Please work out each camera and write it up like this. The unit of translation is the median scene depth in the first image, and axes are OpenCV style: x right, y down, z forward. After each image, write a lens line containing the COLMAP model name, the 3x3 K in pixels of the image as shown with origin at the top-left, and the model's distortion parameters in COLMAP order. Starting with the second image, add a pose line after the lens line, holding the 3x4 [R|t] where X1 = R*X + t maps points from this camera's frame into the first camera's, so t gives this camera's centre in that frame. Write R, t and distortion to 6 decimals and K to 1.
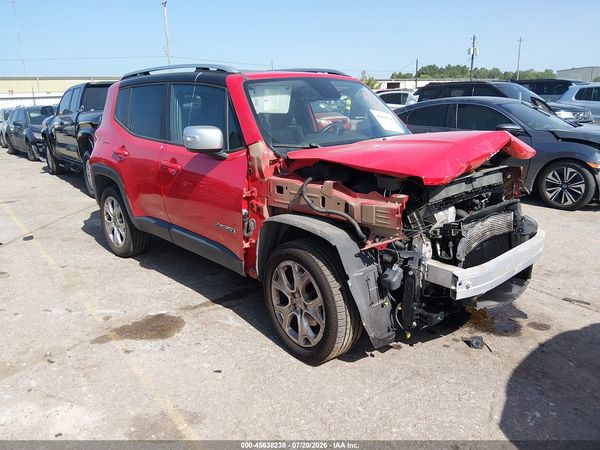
lens RADIAL K [[467.9, 0, 300.0], [0, 467.9, 225.0], [0, 0, 1]] dist [0.110055, -0.169677]
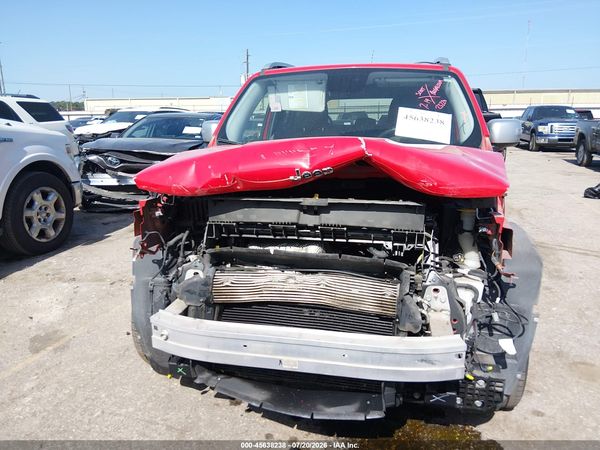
lens RADIAL K [[466.7, 0, 300.0], [0, 466.7, 225.0], [0, 0, 1]] dist [0.091162, -0.167945]
pose [[0.567562, 0.207330, -0.796798, 0.808488], [-0.228837, 0.969366, 0.089232, -0.120361], [0.790890, 0.131693, 0.597620, 0.557424]]
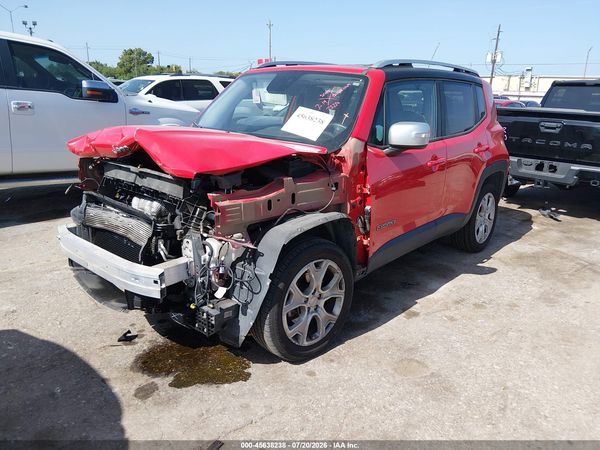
lens RADIAL K [[467.9, 0, 300.0], [0, 467.9, 225.0], [0, 0, 1]] dist [0.110055, -0.169677]
pose [[0.077745, 0.300246, -0.950688, 1.240507], [-0.298879, 0.916735, 0.265081, -0.331512], [0.951119, 0.263532, 0.161009, 1.095763]]
